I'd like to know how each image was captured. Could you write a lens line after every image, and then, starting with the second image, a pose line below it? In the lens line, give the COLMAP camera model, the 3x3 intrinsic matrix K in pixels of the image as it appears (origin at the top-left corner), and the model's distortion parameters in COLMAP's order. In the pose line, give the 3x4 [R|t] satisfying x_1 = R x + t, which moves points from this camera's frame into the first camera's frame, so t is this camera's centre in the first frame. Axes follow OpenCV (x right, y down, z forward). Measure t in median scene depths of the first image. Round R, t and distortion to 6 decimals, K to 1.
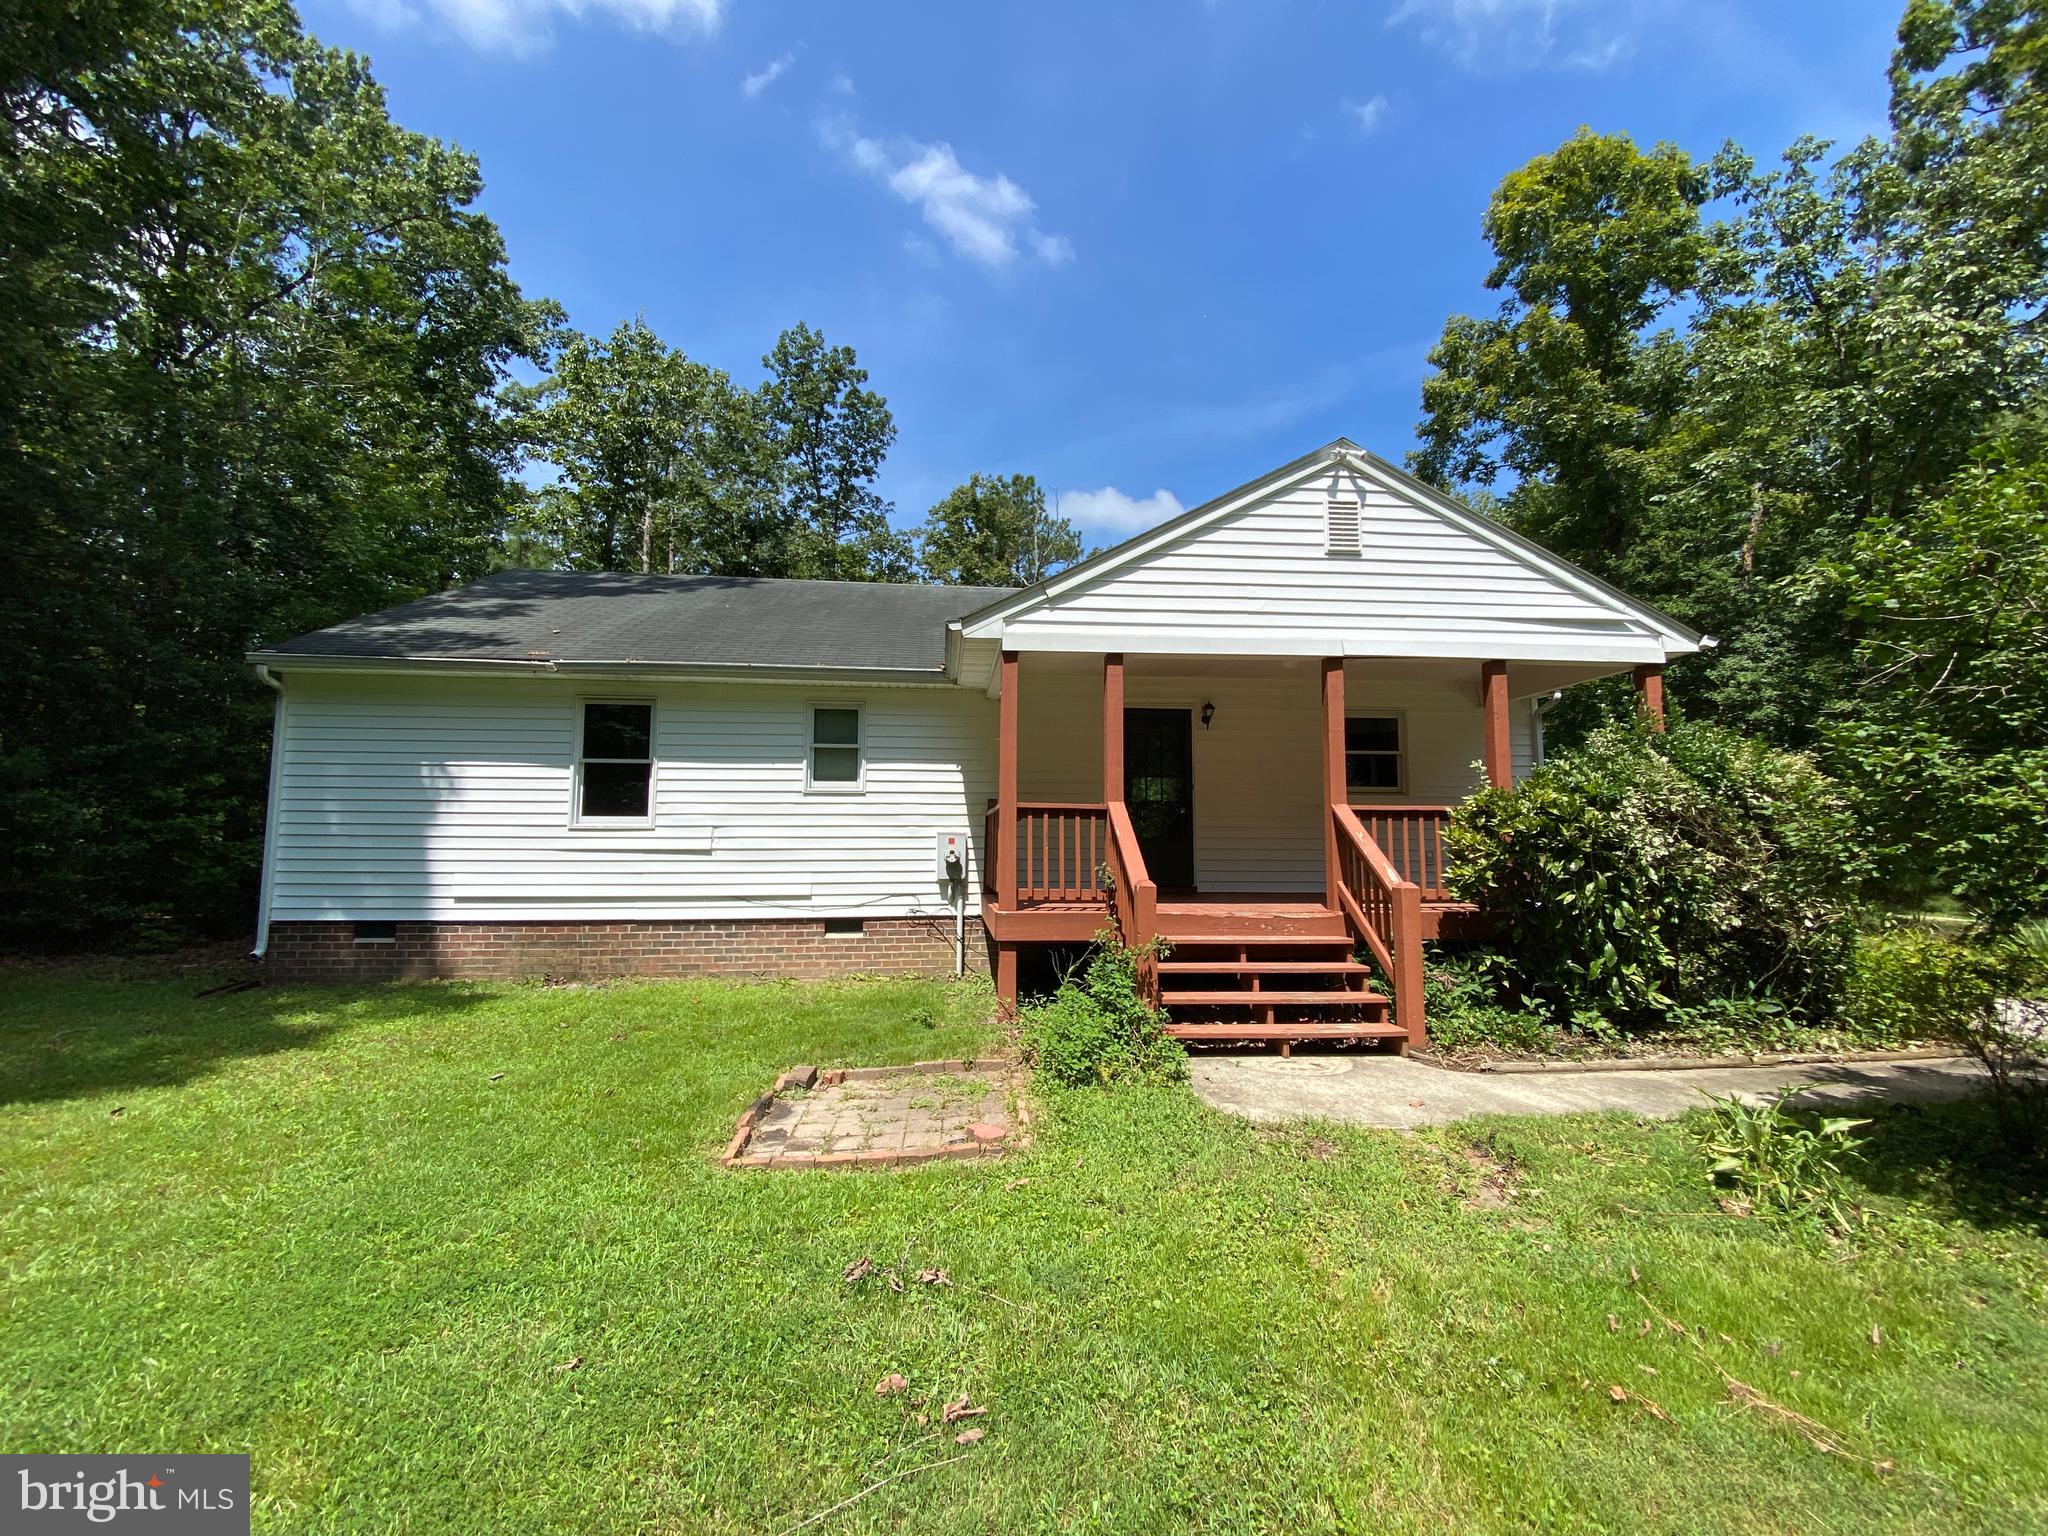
lens RADIAL K [[837.5, 0, 1030.7], [0, 837.5, 762.6], [0, 0, 1]] dist [0.013436, -0.012448]
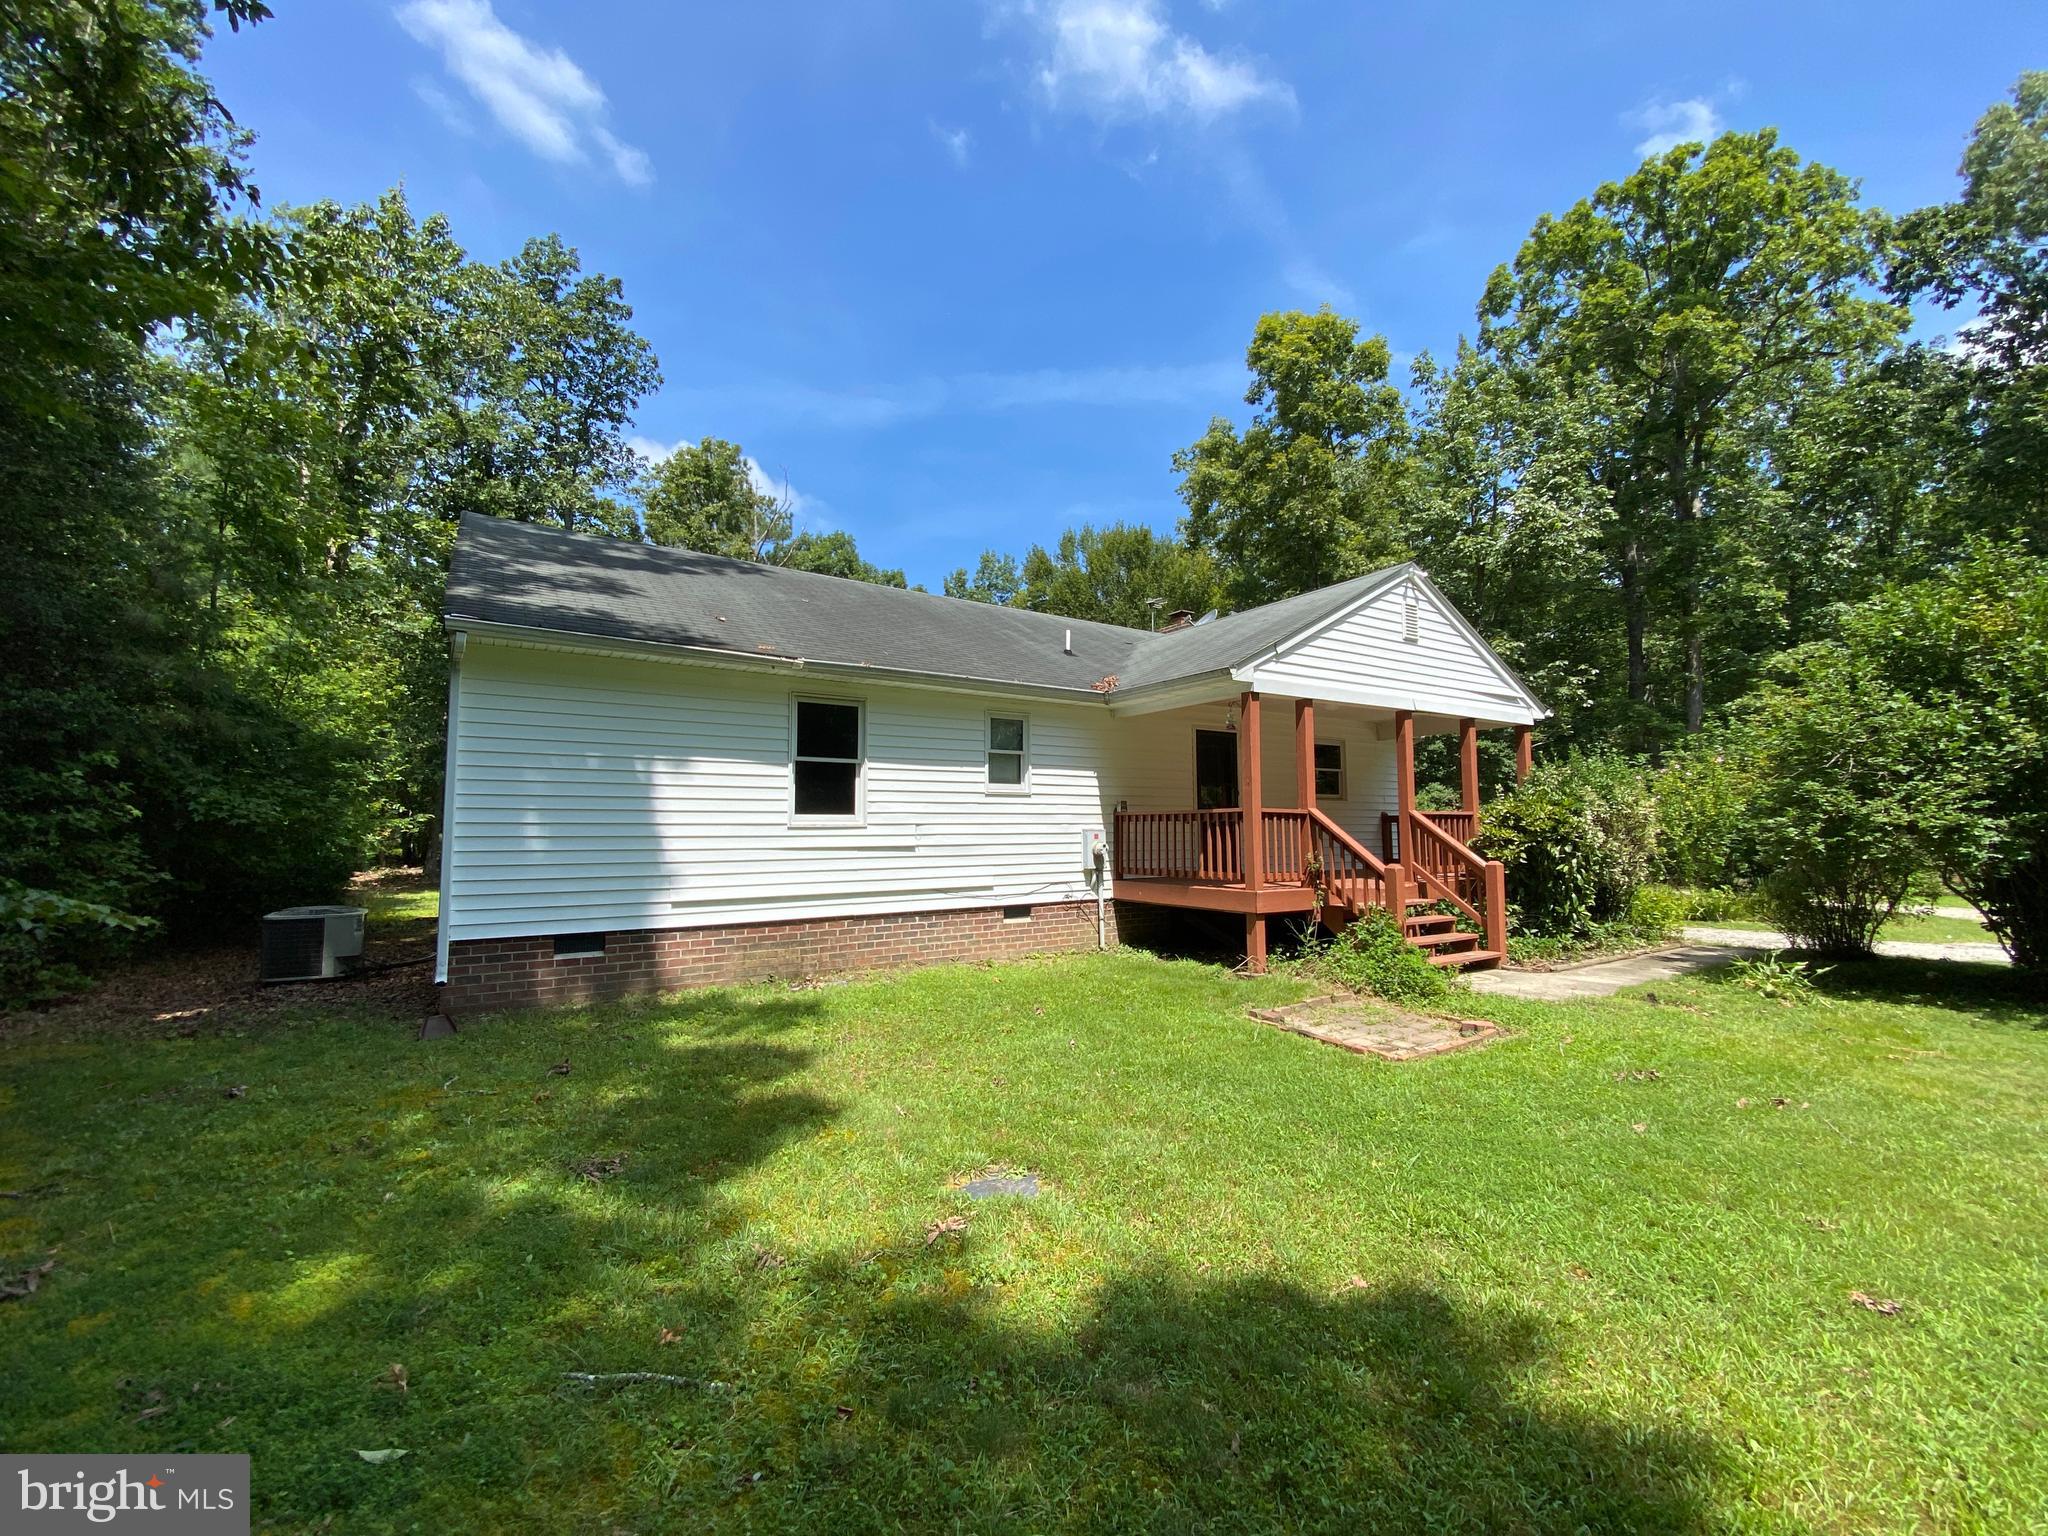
lens RADIAL K [[837.5, 0, 1023.8], [0, 837.5, 769.4], [0, 0, 1]] dist [0.013436, -0.012448]
pose [[0.885377, 0.027416, 0.464065, -0.752368], [-0.038233, 0.999172, 0.013914, -0.013727], [-0.463300, -0.030062, 0.885692, 0.000900]]
